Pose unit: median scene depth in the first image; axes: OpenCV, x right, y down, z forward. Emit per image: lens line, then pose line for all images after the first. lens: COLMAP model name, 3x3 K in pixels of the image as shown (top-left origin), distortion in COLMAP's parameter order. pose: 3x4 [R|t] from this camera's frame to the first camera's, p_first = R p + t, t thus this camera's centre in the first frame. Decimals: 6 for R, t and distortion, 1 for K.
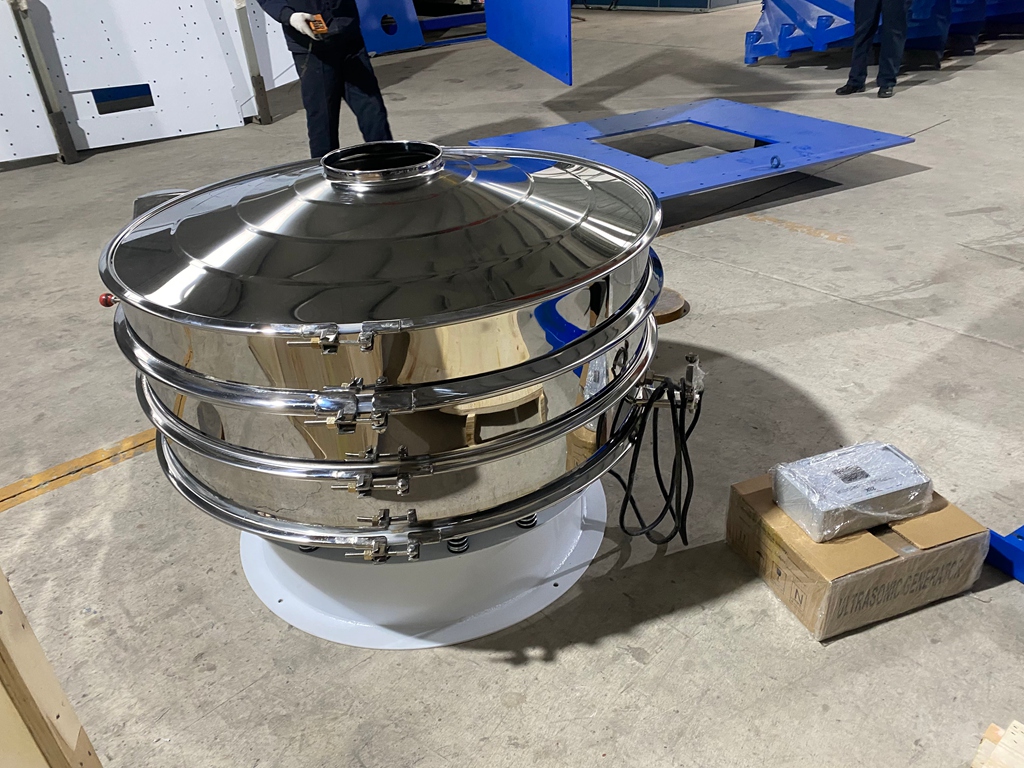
lens RADIAL K [[785.1, 0, 508.7], [0, 785.1, 386.7], [0, 0, 1]] dist [0.012215, 0.005442]
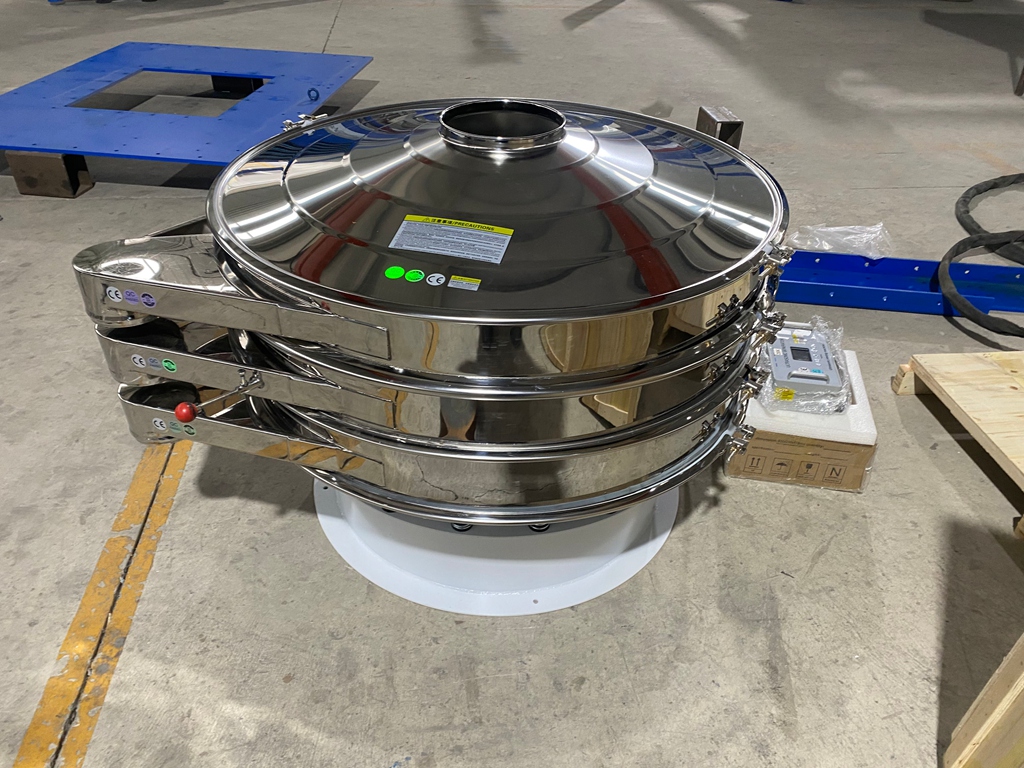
lens RADIAL K [[785.1, 0, 510.8], [0, 785.1, 382.8], [0, 0, 1]] dist [0.012215, 0.005442]
pose [[0.577345, -0.417893, 0.701454, -0.868325], [0.365870, 0.900430, 0.235297, -0.202797], [-0.729940, 0.120794, 0.672753, 0.351746]]
